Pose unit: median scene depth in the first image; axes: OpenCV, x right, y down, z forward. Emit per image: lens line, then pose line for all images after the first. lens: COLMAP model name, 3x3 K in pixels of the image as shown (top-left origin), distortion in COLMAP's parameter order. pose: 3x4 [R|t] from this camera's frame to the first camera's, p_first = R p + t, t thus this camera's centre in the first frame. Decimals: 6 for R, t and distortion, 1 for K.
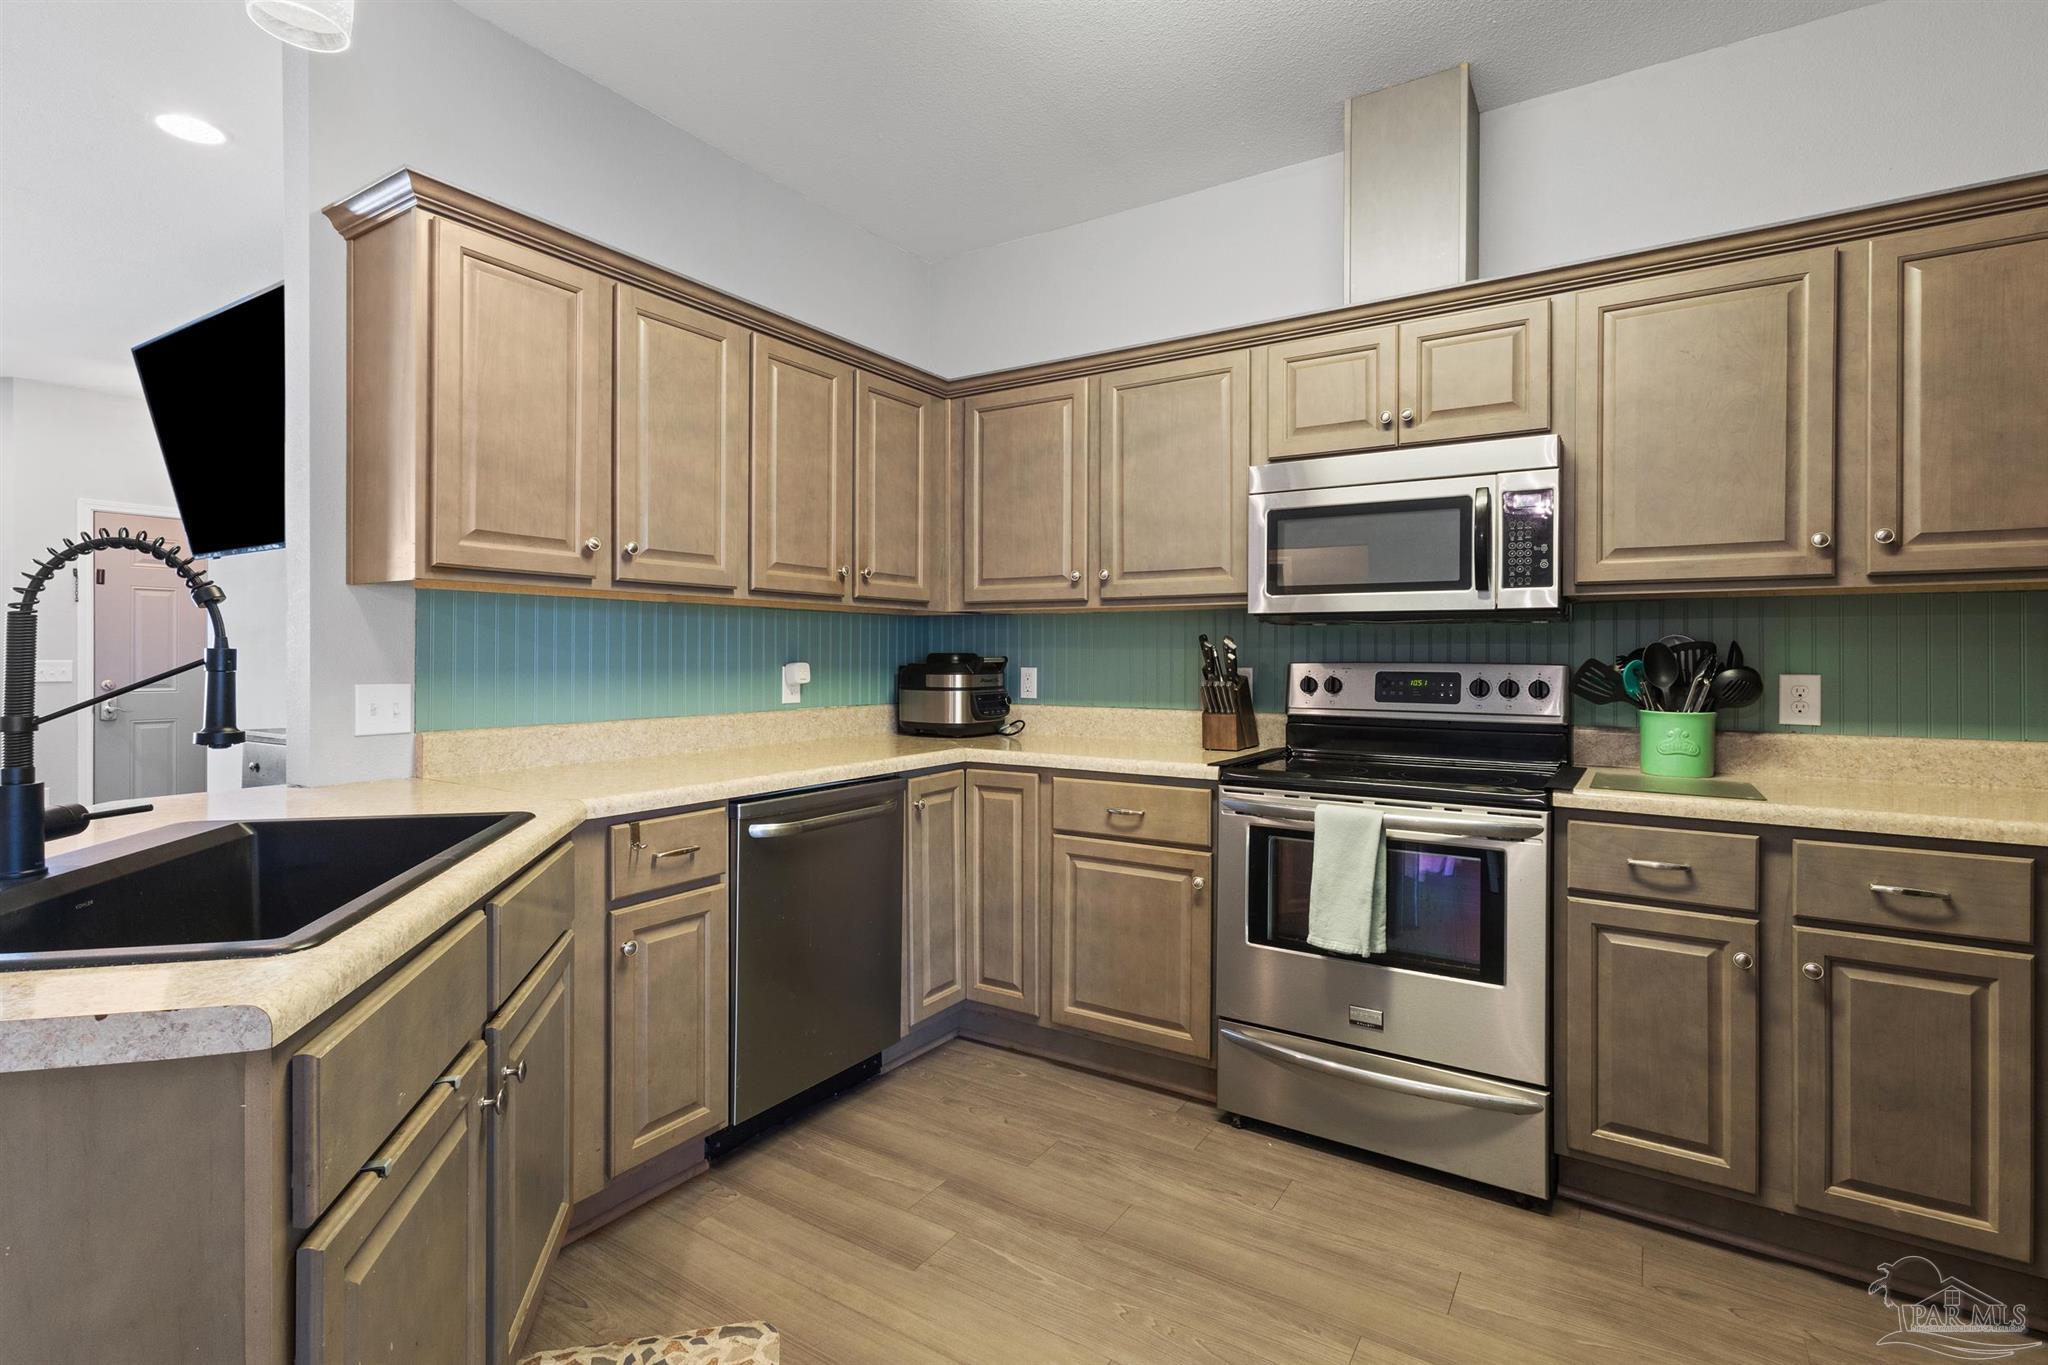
lens RADIAL K [[962.8, 0, 1021.4], [0, 962.8, 657.4], [0, 0, 1]] dist [-0.001473, -0.000187]
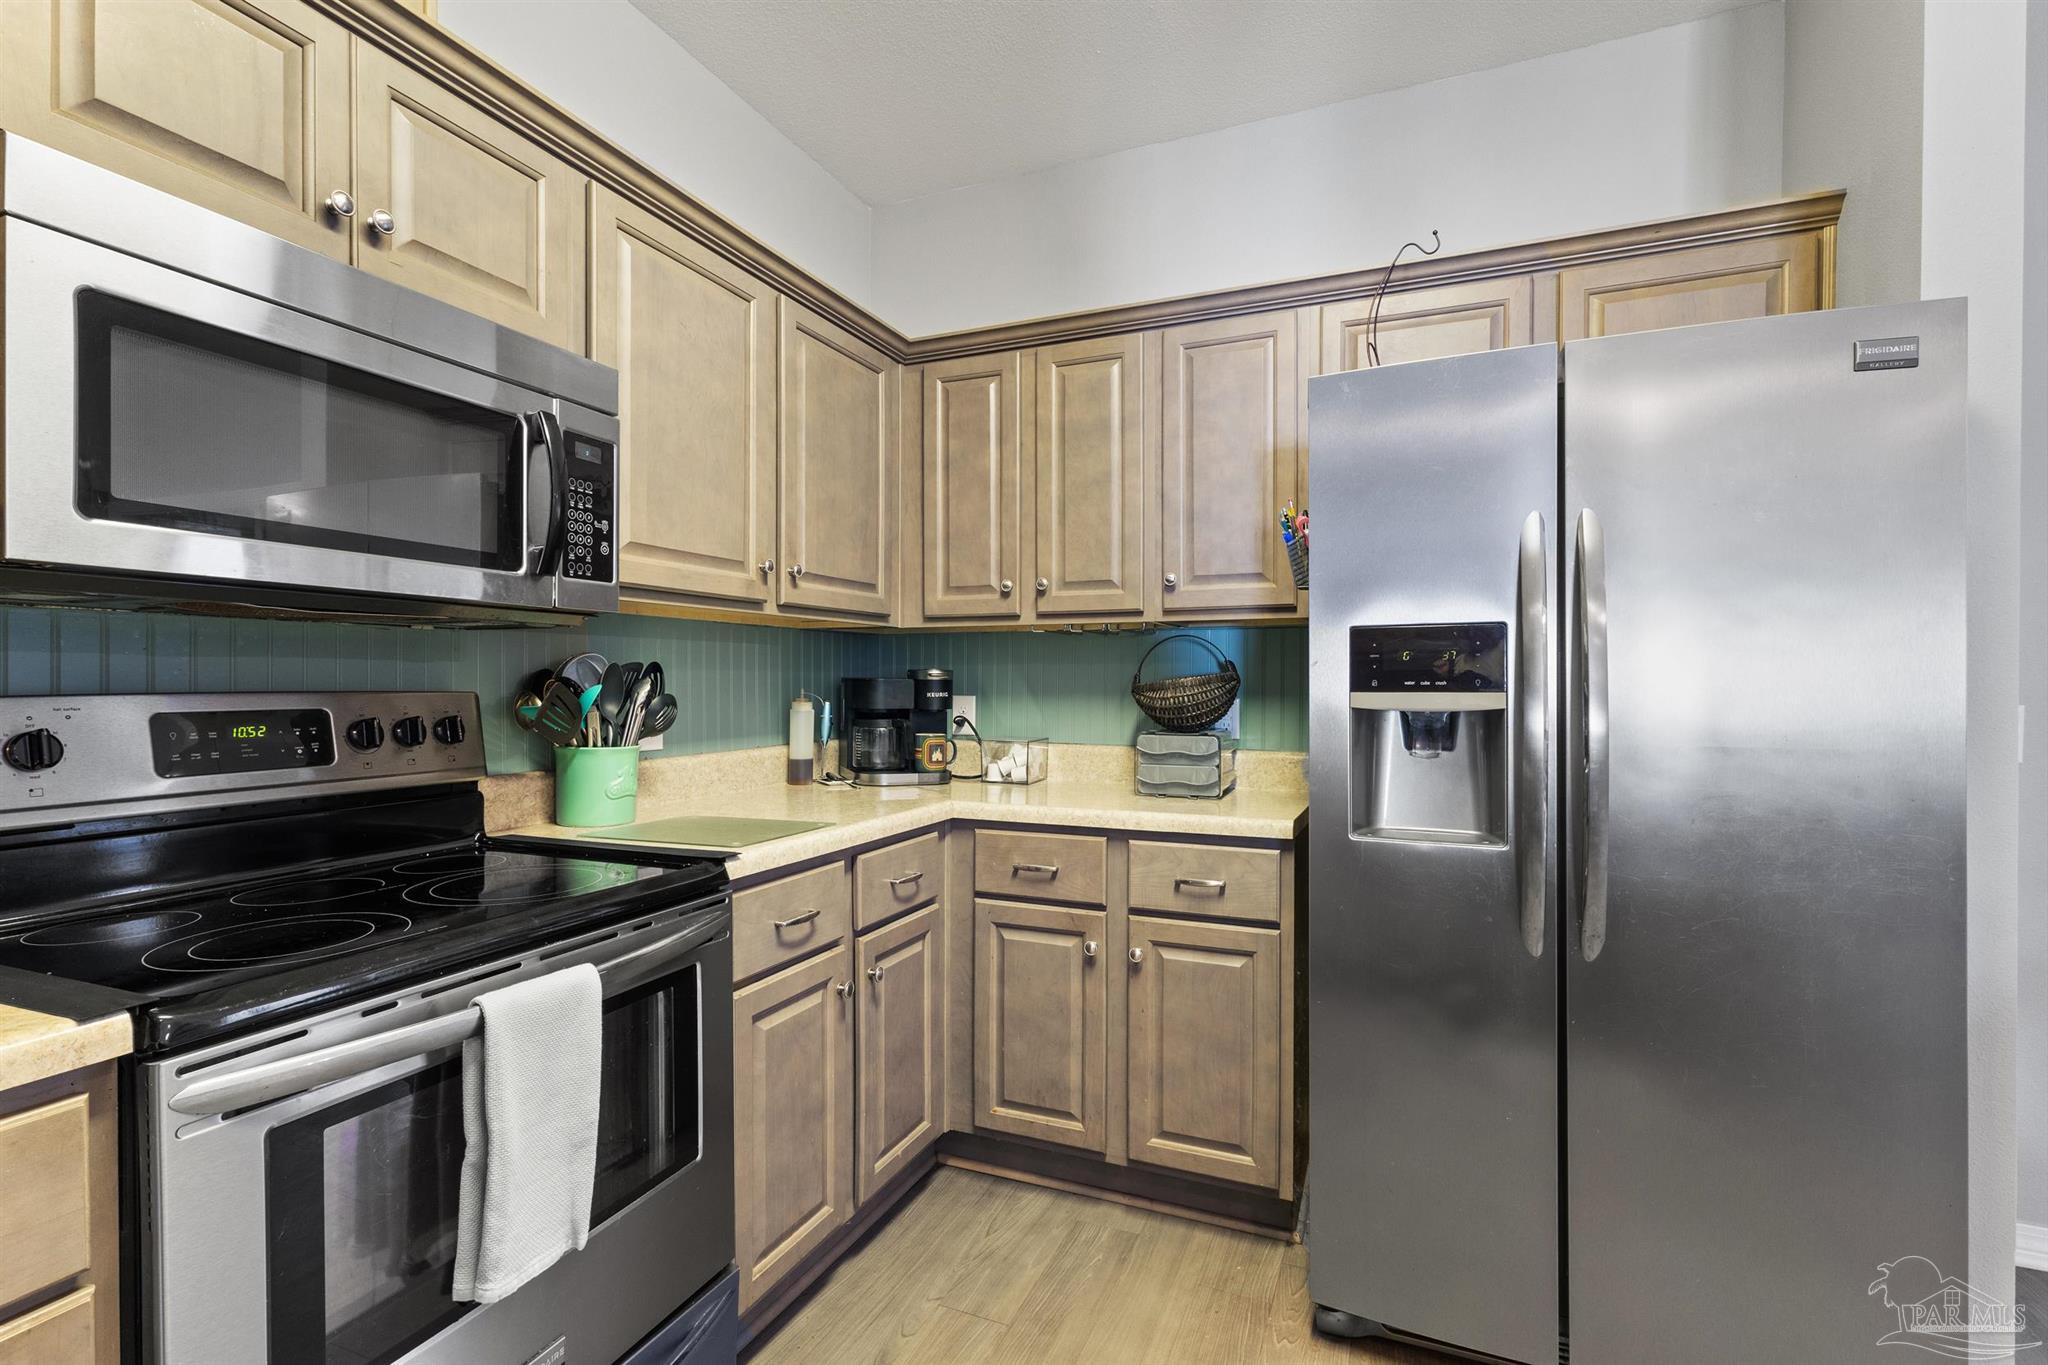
lens RADIAL K [[935.5, 0, 1024.0], [0, 935.5, 682.5], [0, 0, 1]] dist [-0.002069, 0.000033]
pose [[-0.169481, -0.006808, 0.985510, -0.178438], [-0.001458, 0.999977, 0.006657, -0.004525], [-0.985532, -0.000308, -0.169487, 0.800731]]
